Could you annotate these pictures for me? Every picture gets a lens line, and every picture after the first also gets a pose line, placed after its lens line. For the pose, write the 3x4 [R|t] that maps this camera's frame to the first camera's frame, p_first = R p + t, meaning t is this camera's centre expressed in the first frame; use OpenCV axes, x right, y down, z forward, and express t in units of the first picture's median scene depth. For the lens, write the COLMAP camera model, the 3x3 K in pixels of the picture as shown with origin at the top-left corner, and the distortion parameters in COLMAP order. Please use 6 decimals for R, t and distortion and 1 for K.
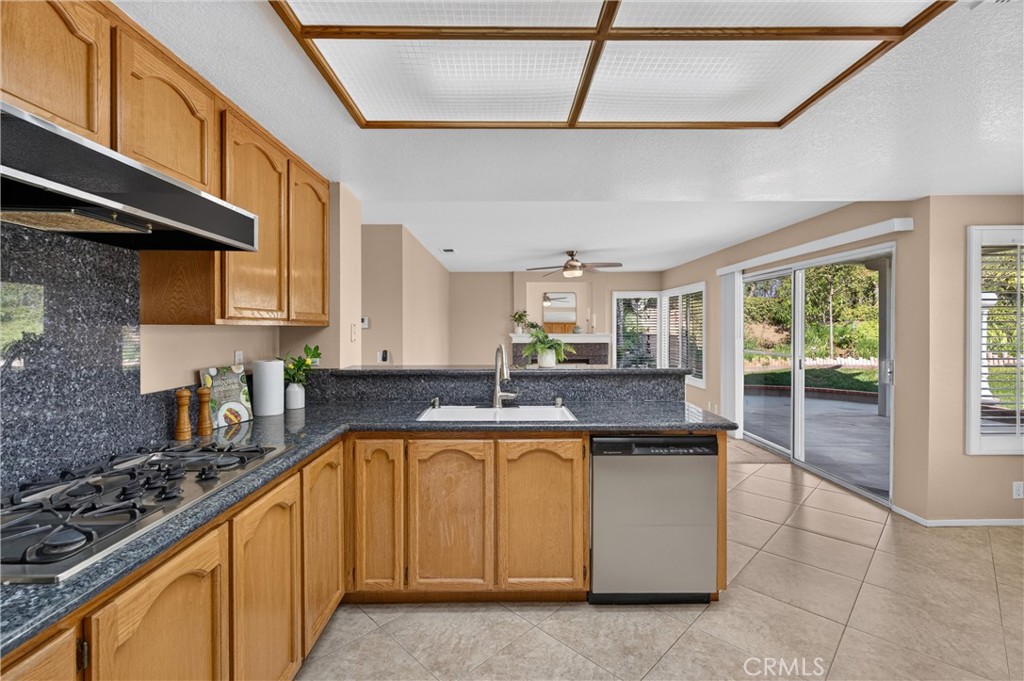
lens RADIAL K [[476.0, 0, 512.0], [0, 476.0, 340.5], [0, 0, 1]] dist [-0.002551, -0.000472]
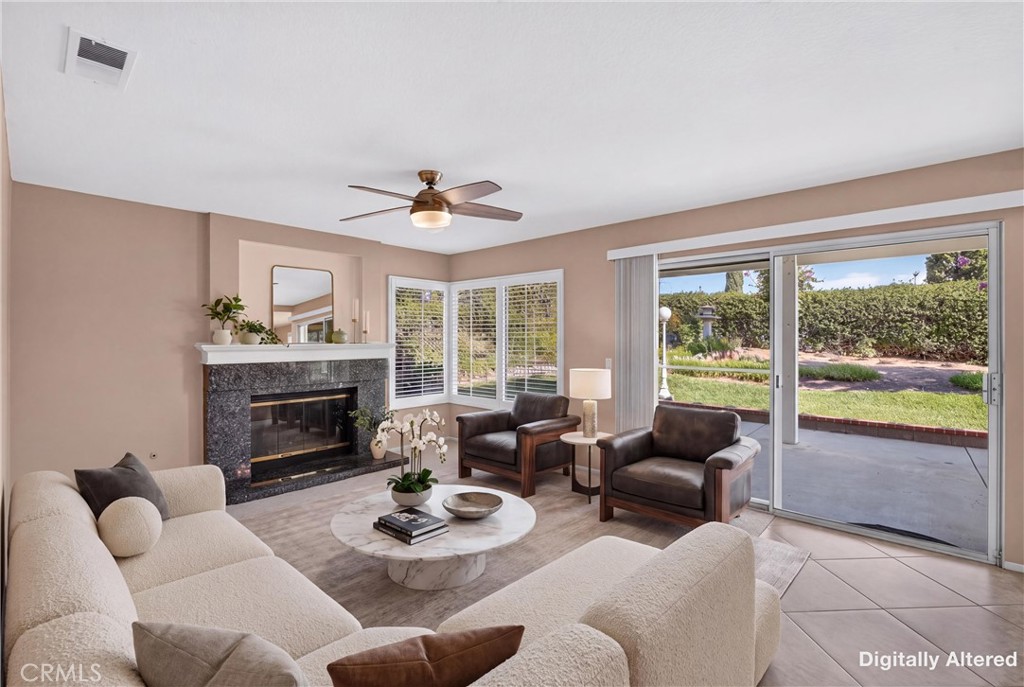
lens RADIAL K [[463.8, 0, 512.0], [0, 463.8, 343.5], [0, 0, 1]] dist [-0.027841, 0.000106]
pose [[0.694822, -0.003671, 0.719172, -0.115803], [0.012827, 0.999891, -0.007289, -0.007636], [-0.719067, 0.014289, 0.694794, 0.466494]]
